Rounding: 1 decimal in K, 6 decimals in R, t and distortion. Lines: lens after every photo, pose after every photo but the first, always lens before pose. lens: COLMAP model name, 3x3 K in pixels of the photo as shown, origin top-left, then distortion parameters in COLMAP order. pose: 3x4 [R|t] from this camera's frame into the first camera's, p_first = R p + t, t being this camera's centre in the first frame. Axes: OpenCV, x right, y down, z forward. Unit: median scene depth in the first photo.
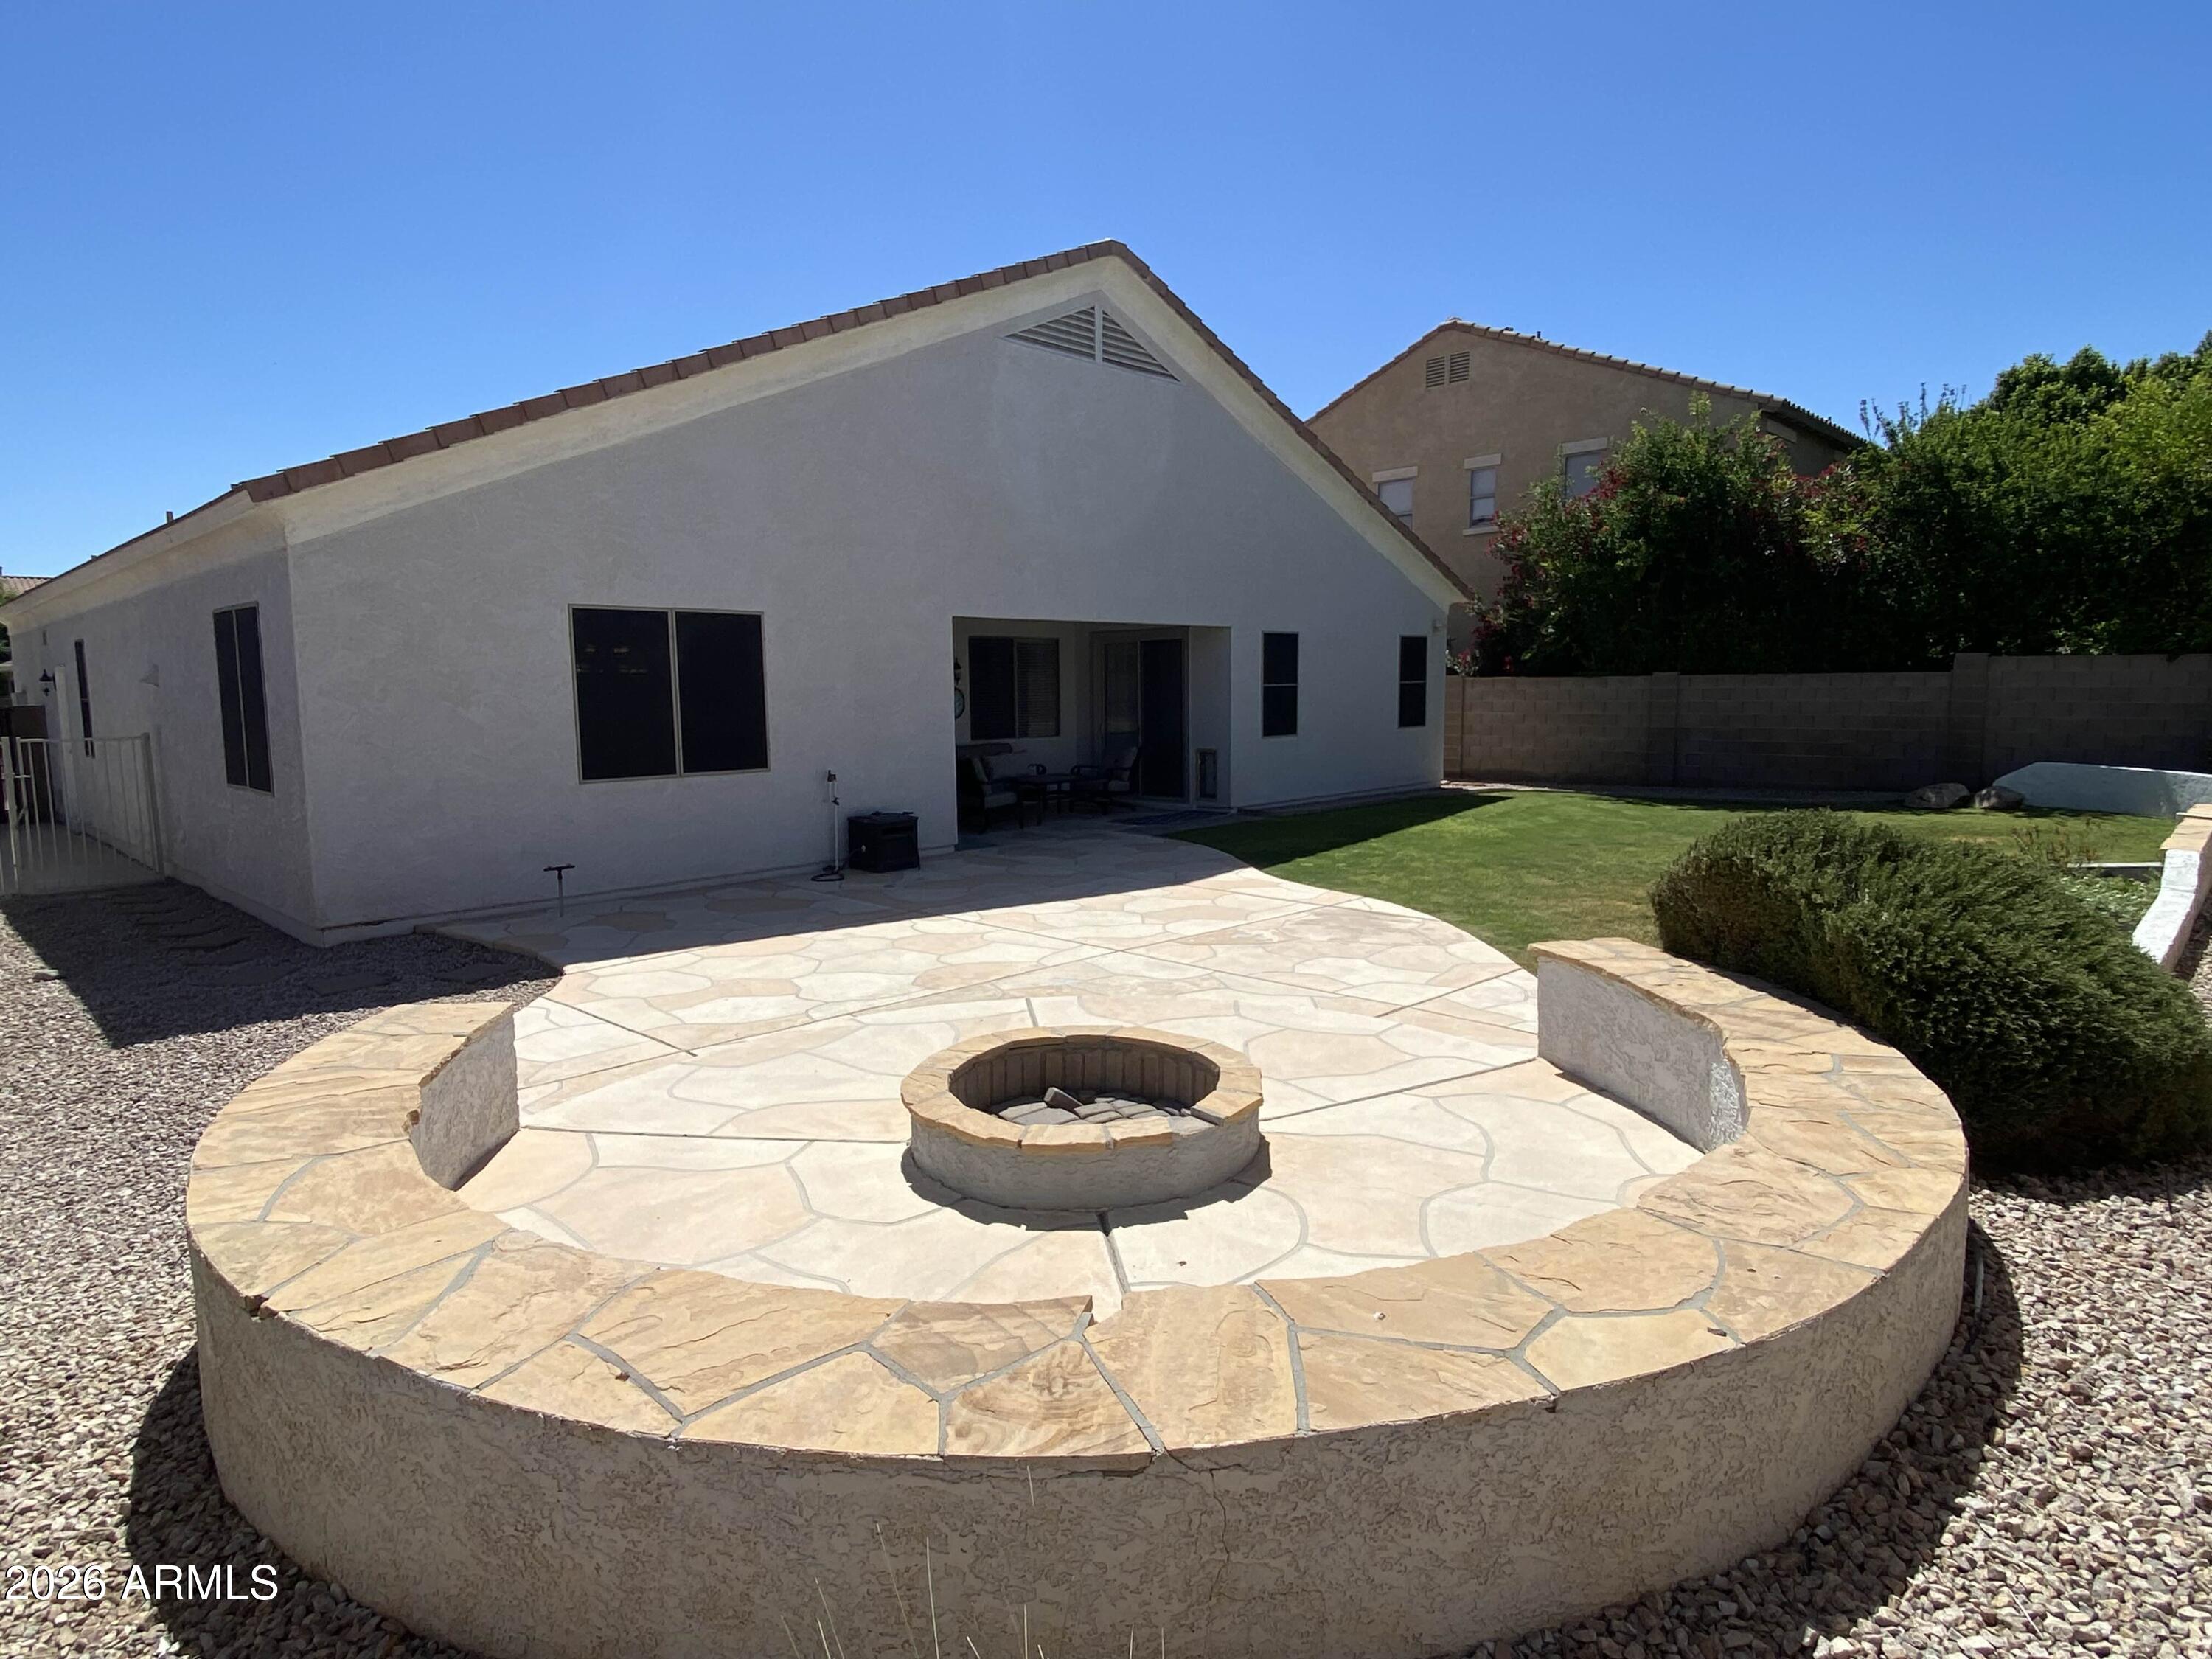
lens RADIAL K [[1256.0, 0, 1107.5], [0, 1256.0, 827.3], [0, 0, 1]] dist [-0.001690, 0.000011]
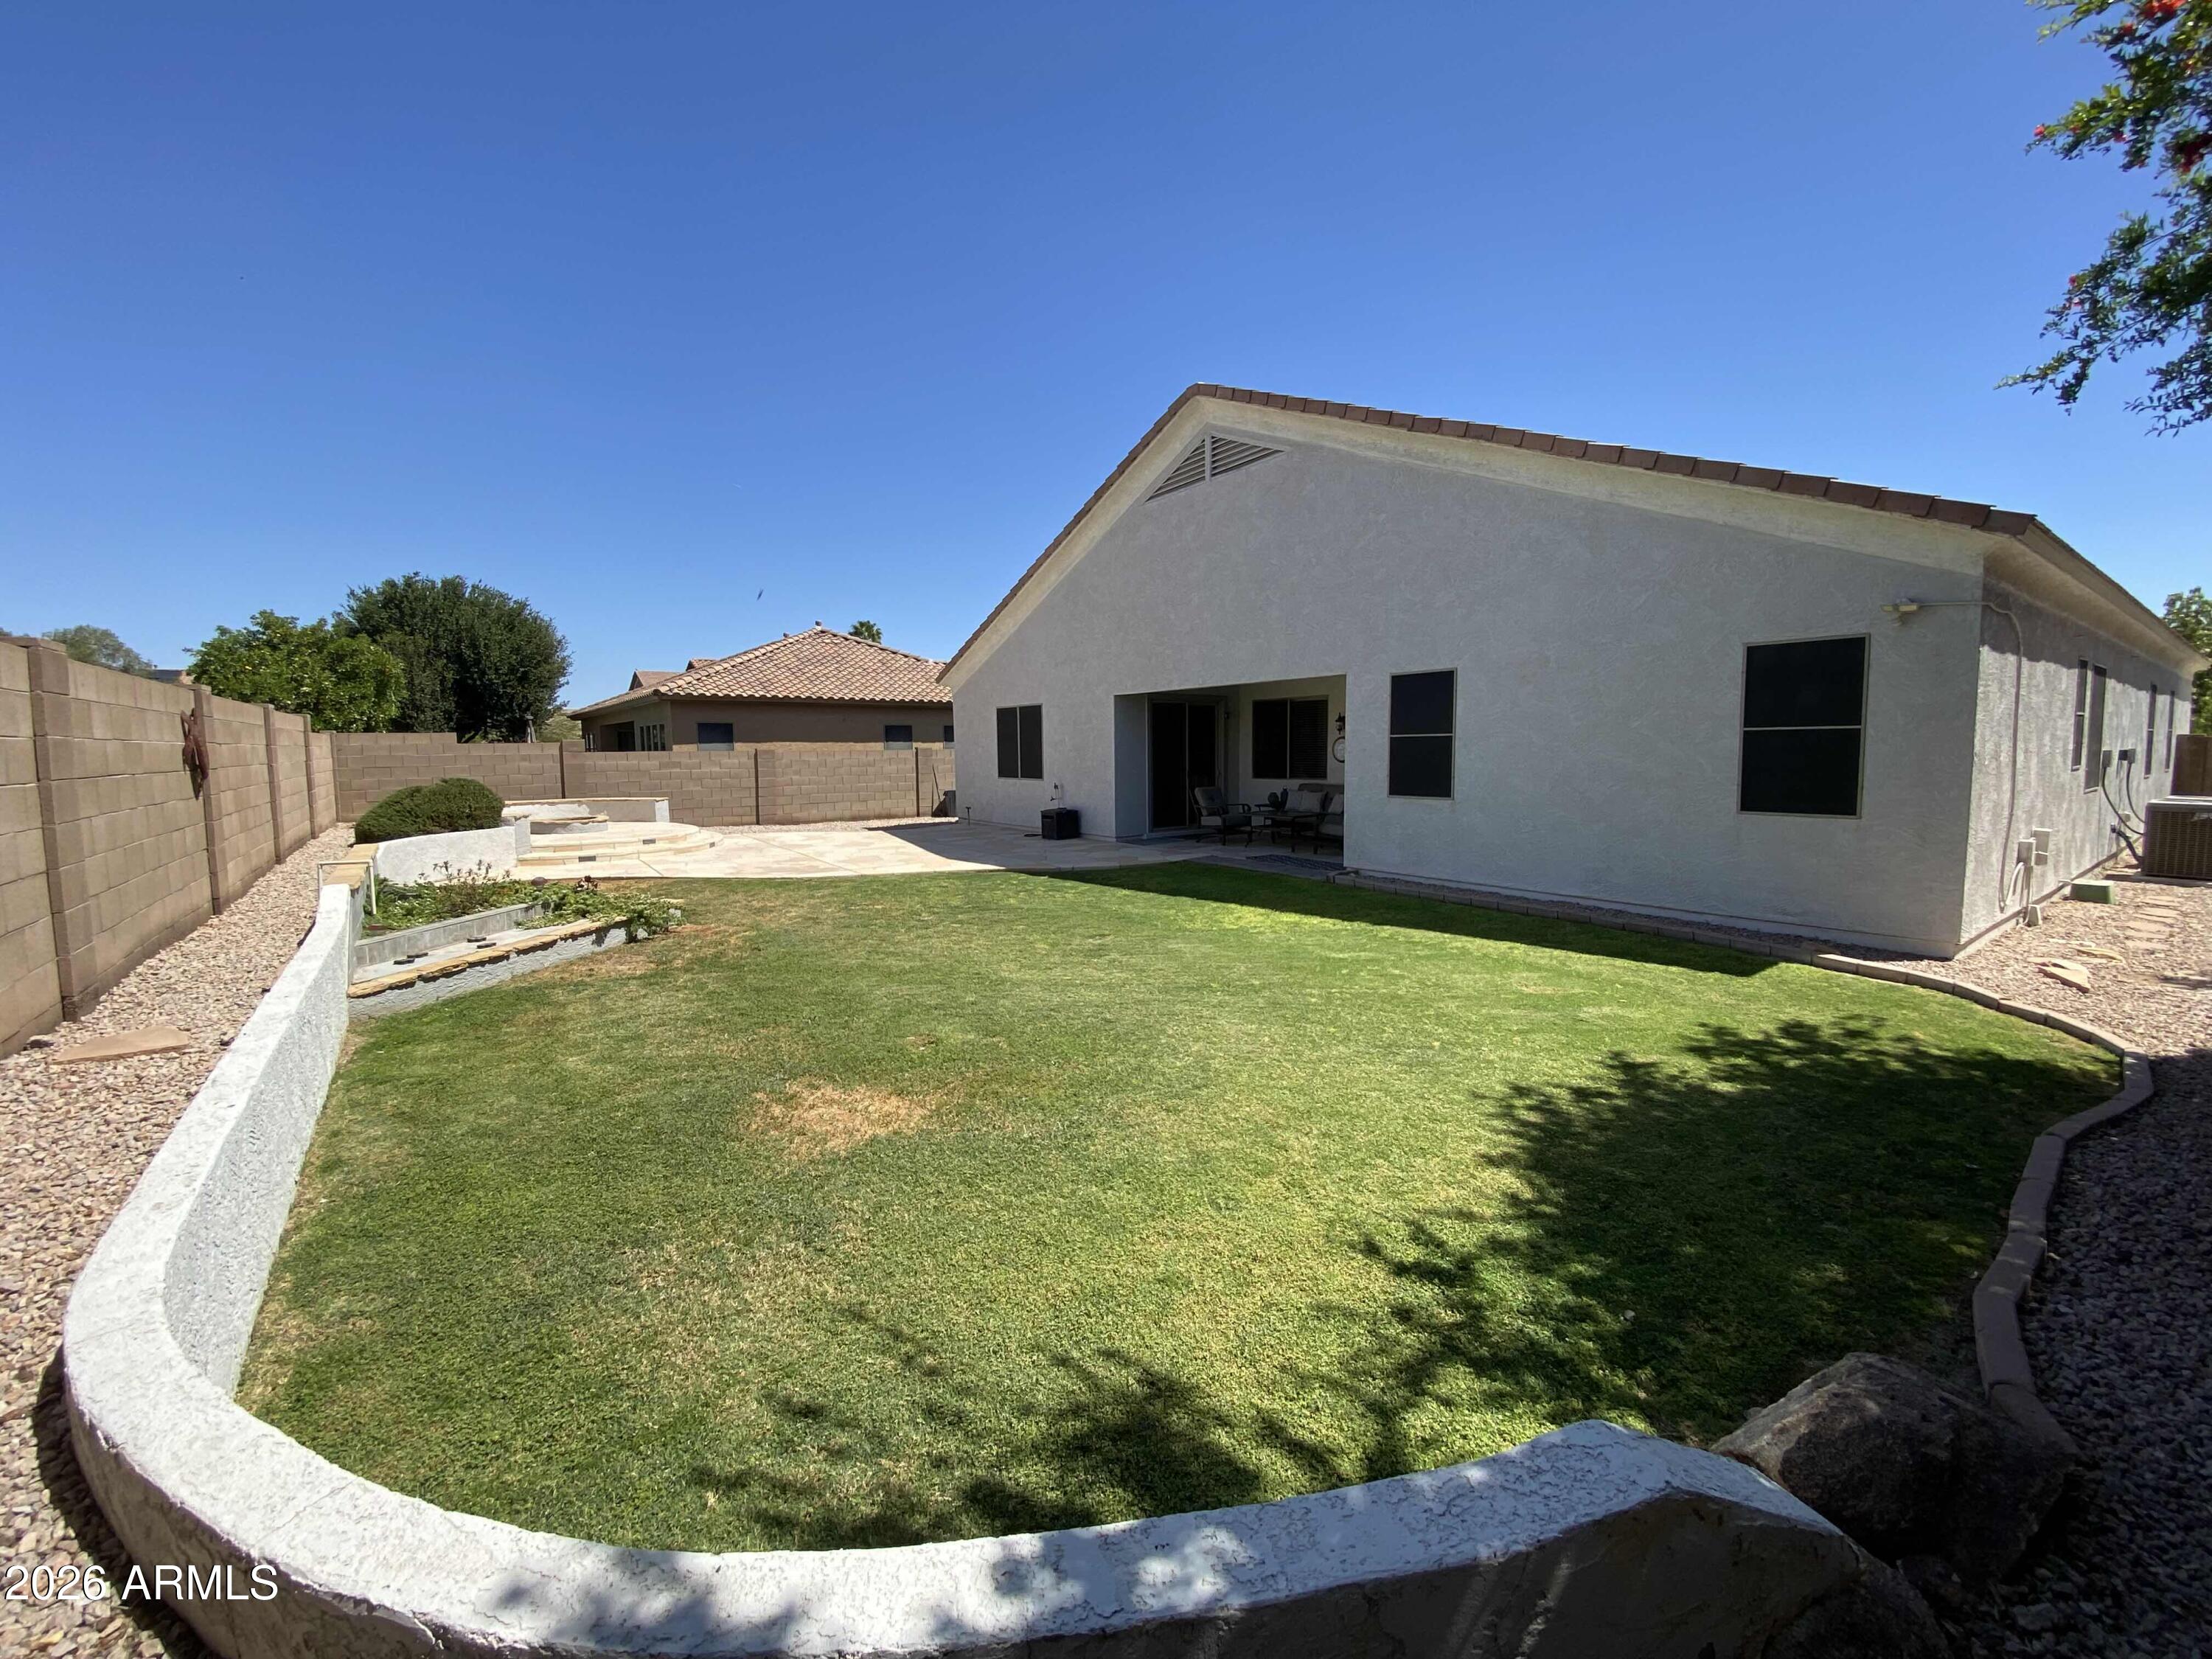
lens RADIAL K [[892.0, 0, 1108.4], [0, 892.0, 822.3], [0, 0, 1]] dist [-0.002004, -0.000194]
pose [[-0.160765, 0.100706, -0.981842, 0.915367], [-0.098286, 0.988203, 0.117452, -0.128668], [0.982087, 0.115383, -0.148970, 1.075572]]
